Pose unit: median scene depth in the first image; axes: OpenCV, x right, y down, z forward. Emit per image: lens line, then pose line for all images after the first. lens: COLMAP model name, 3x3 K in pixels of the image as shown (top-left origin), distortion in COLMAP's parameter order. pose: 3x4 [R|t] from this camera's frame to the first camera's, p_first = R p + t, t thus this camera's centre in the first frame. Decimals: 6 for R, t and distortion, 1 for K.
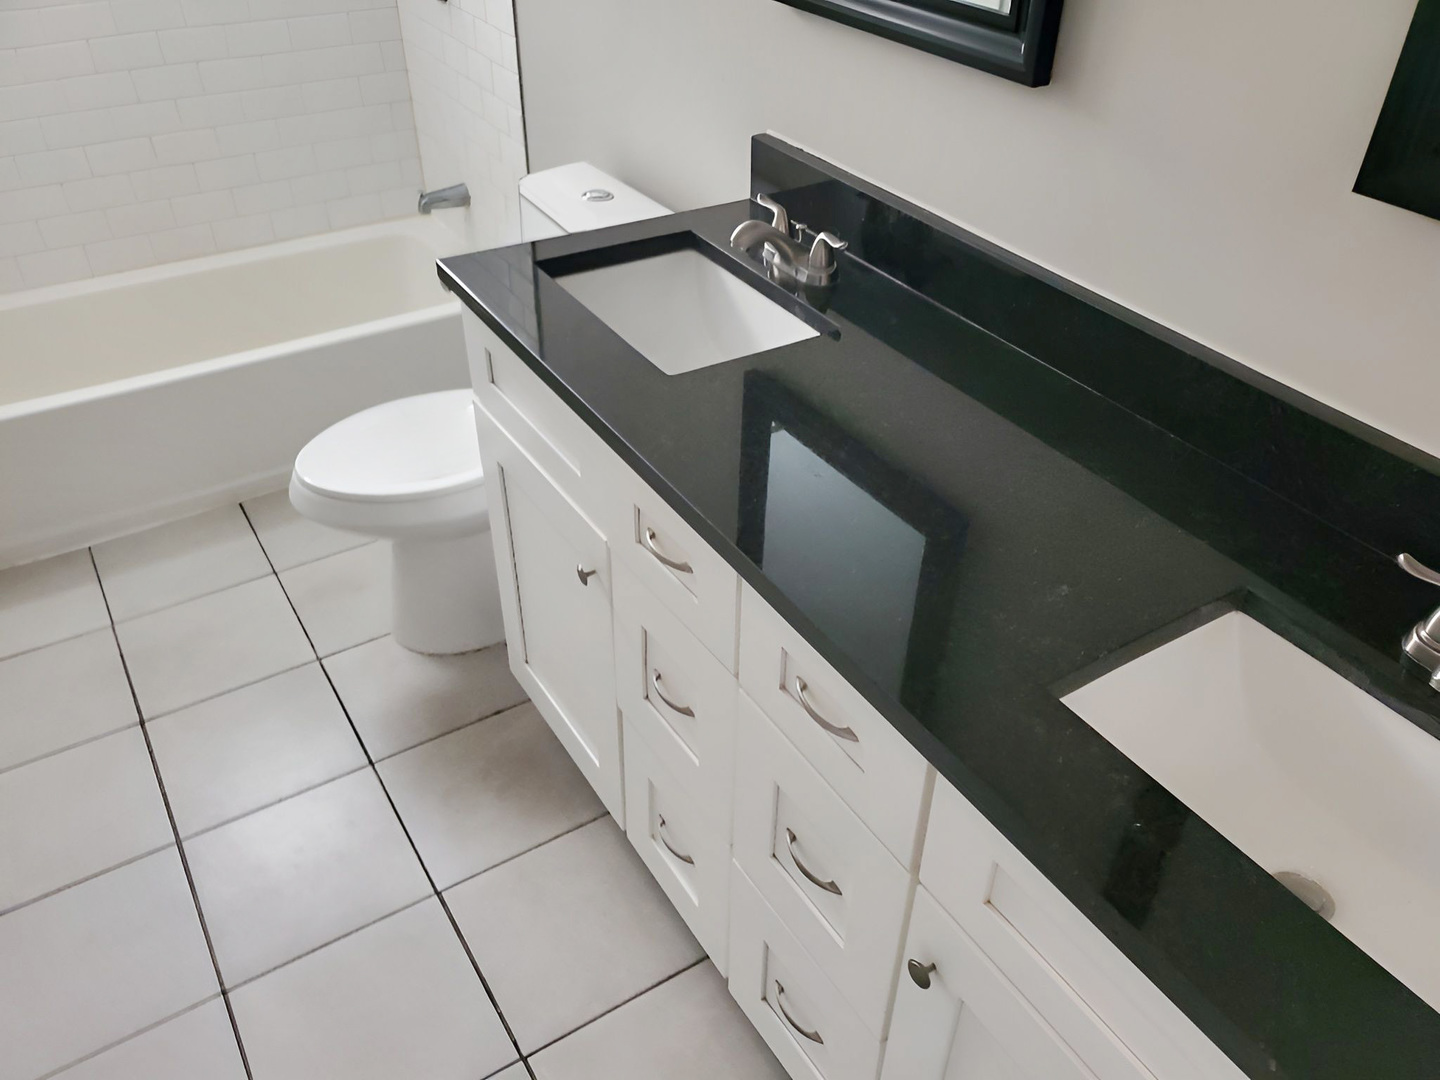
lens RADIAL K [[1162.5, 0, 720.0], [0, 1162.5, 540.0], [0, 0, 1]] dist [0.008326, -0.003216]
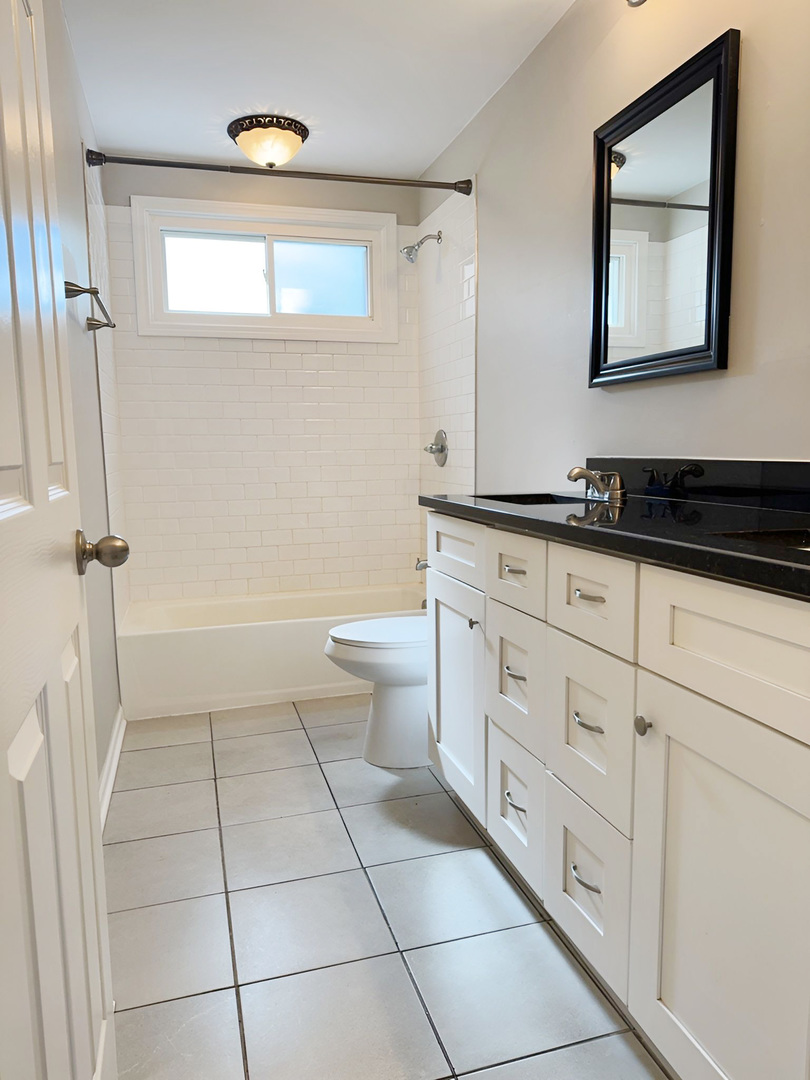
lens RADIAL K [[751.9, 0, 405.0], [0, 751.9, 540.0], [0, 0, 1]] dist [0.017417, -0.000486]
pose [[0.962308, 0.008899, -0.271818, 0.094538], [-0.140691, 0.871627, -0.469544, 0.470279], [0.232745, 0.490088, 0.840026, -0.046004]]
